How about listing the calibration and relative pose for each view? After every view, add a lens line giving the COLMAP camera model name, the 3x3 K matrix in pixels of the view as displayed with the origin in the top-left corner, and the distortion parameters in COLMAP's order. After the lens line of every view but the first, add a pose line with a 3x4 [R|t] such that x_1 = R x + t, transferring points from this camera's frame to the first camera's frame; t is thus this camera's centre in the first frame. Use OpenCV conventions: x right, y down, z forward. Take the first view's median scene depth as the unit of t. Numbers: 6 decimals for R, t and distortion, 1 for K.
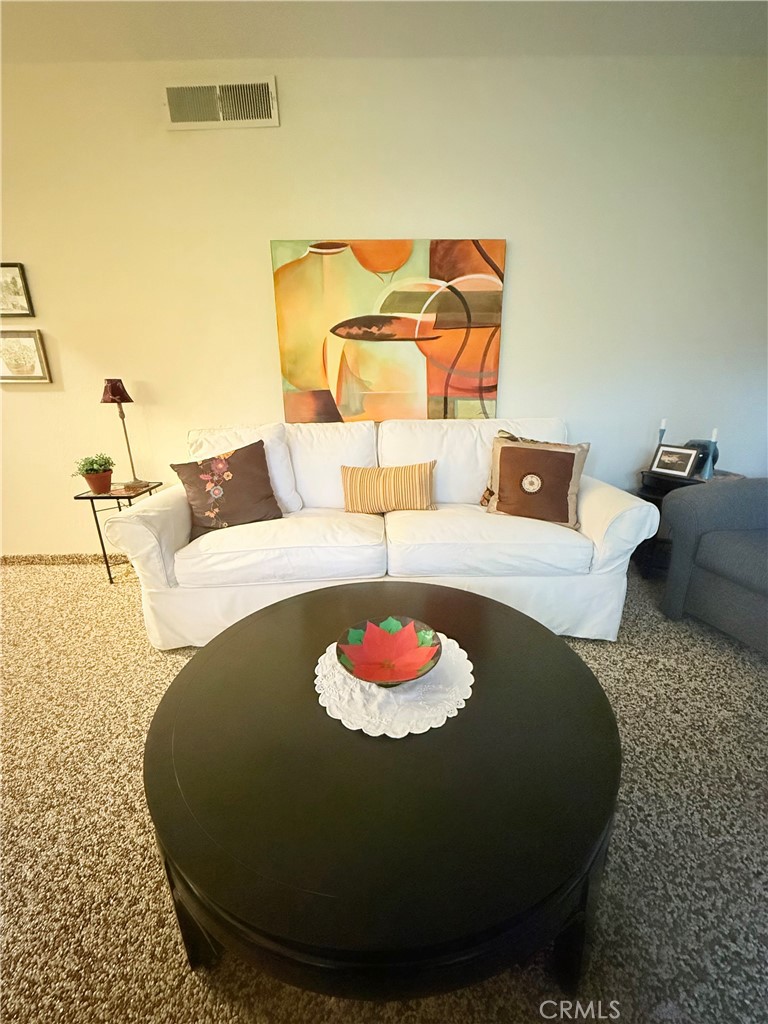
lens RADIAL K [[406.9, 0, 383.7], [0, 406.9, 509.5], [0, 0, 1]] dist [-0.002180, 0.000020]
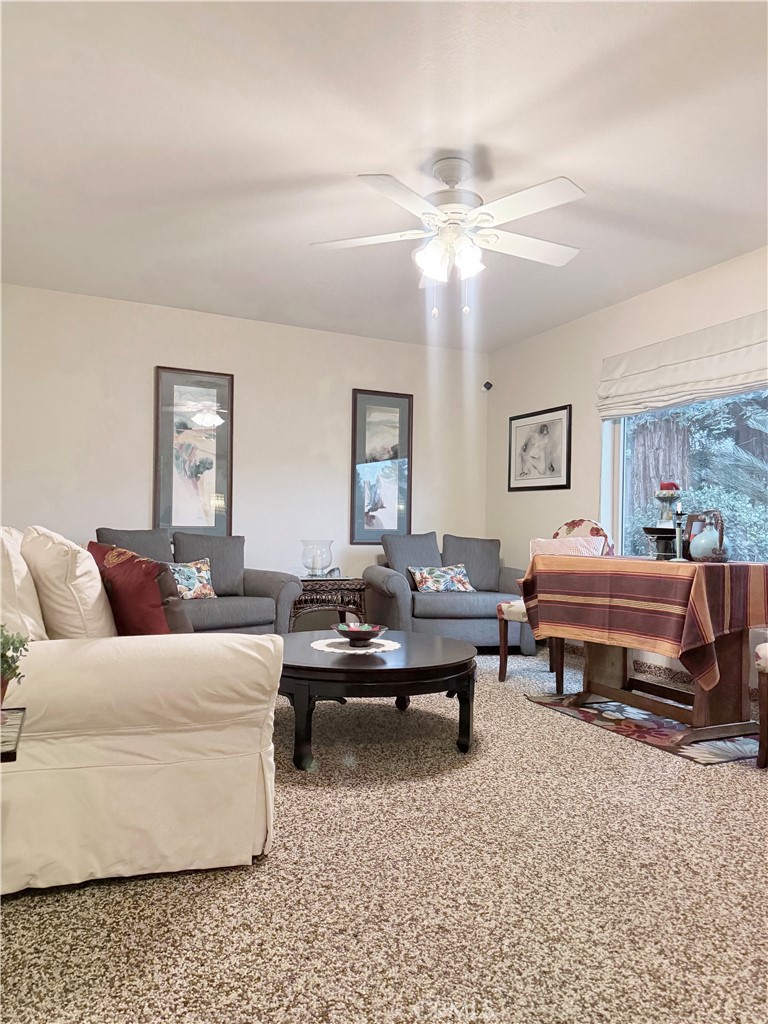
lens RADIAL K [[713.7, 0, 385.9], [0, 713.7, 514.2], [0, 0, 1]] dist [0.005803, 0.000014]
pose [[-0.402219, 0.033679, 0.914924, -2.390352], [0.248644, 0.965783, 0.073757, -0.299473], [-0.881134, 0.257157, -0.396830, 1.623914]]
